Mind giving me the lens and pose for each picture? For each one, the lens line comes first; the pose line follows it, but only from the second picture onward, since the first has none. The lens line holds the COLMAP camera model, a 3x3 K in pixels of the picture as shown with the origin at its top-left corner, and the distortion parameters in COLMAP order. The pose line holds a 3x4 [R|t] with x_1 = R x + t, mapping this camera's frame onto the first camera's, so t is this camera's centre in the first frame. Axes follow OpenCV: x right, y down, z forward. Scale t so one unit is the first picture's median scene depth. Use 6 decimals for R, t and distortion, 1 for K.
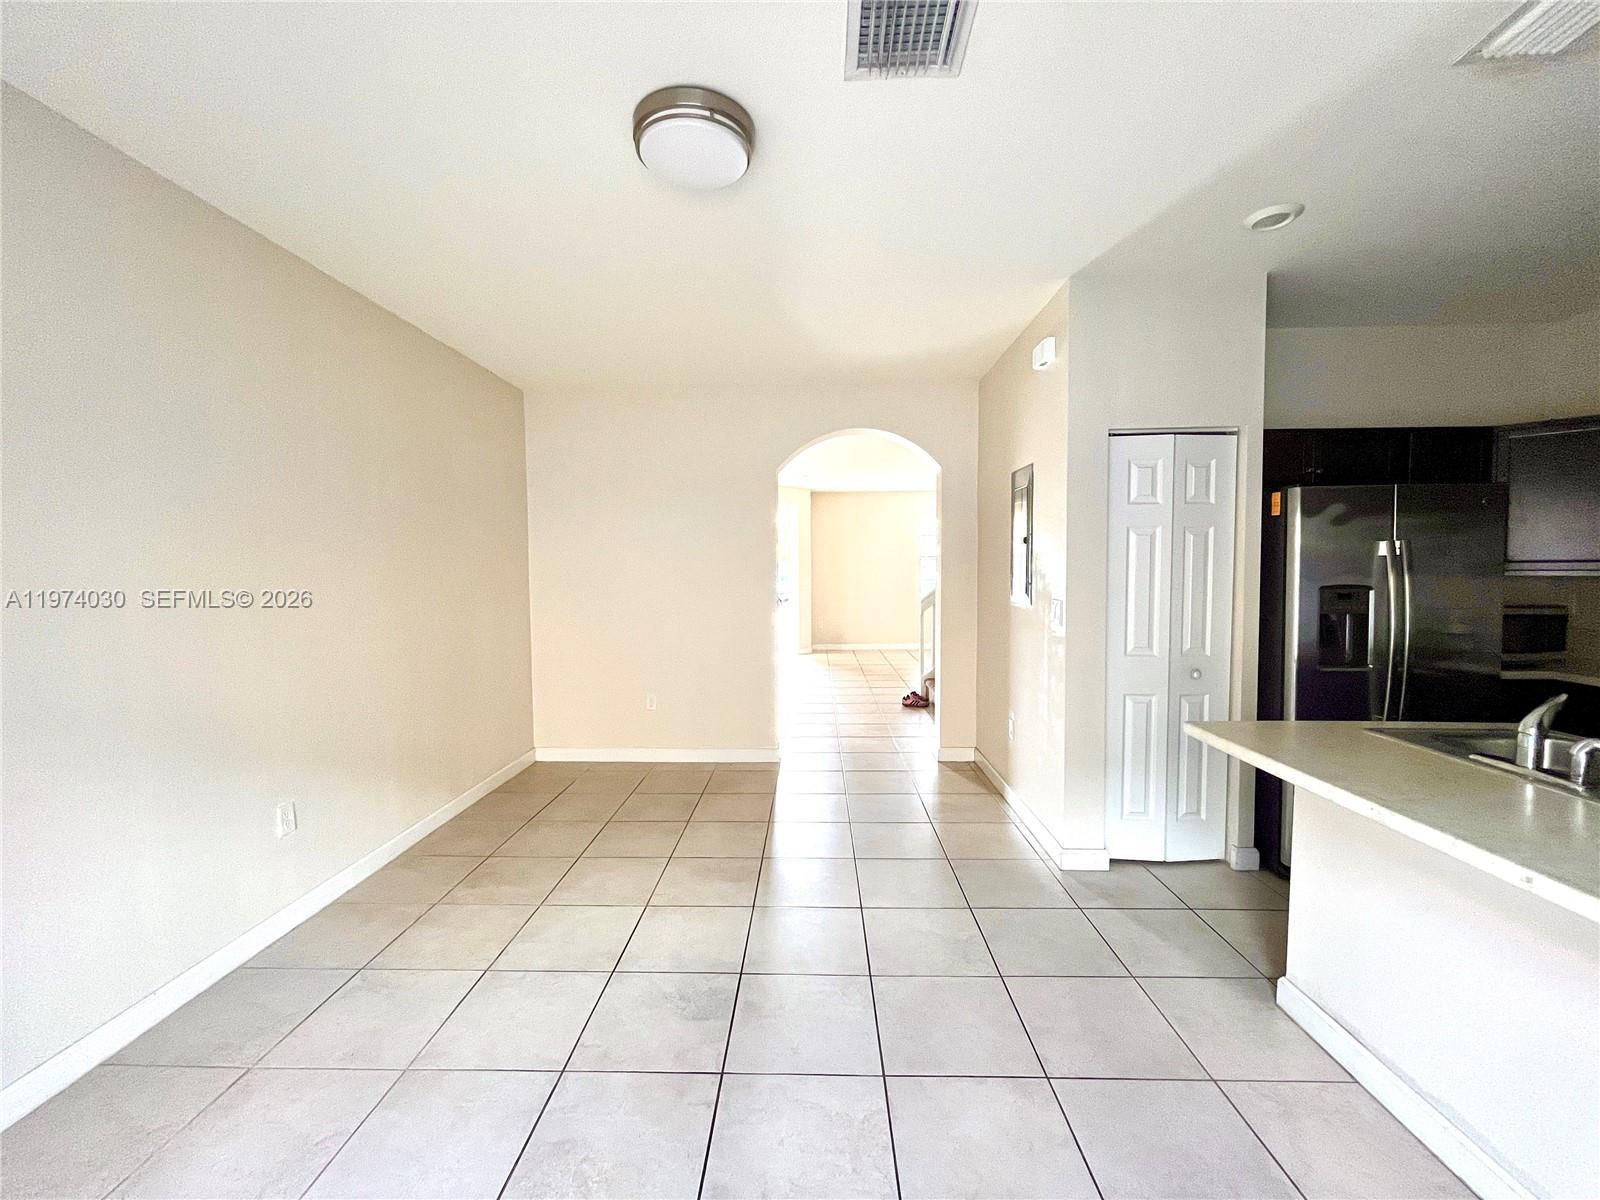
lens RADIAL K [[642.5, 0, 798.0], [0, 642.5, 595.2], [0, 0, 1]] dist [-0.004008, 0.000263]
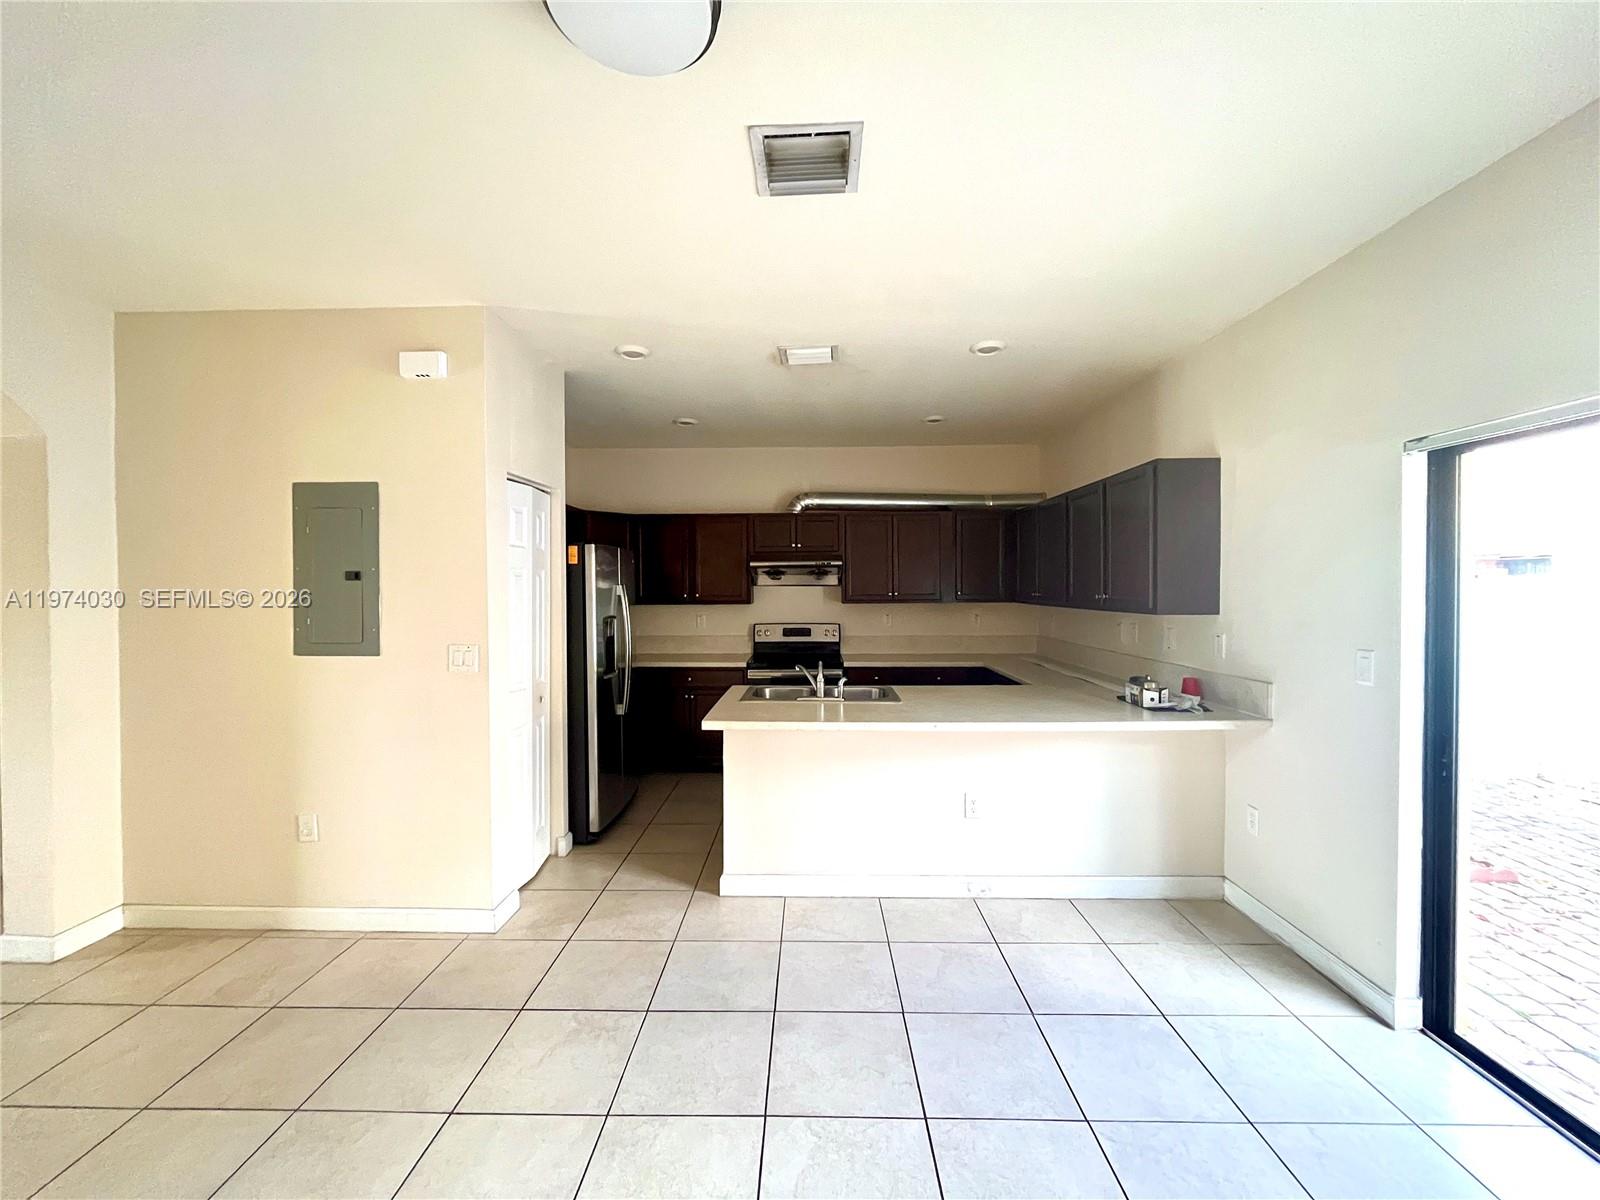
lens RADIAL K [[642.5, 0, 798.0], [0, 642.5, 597.6], [0, 0, 1]] dist [-0.004008, 0.000263]
pose [[-0.015897, -0.005918, 0.999856, -0.550578], [0.047506, 0.998849, 0.006667, -0.045101], [-0.998744, 0.047605, -0.015597, 0.582668]]
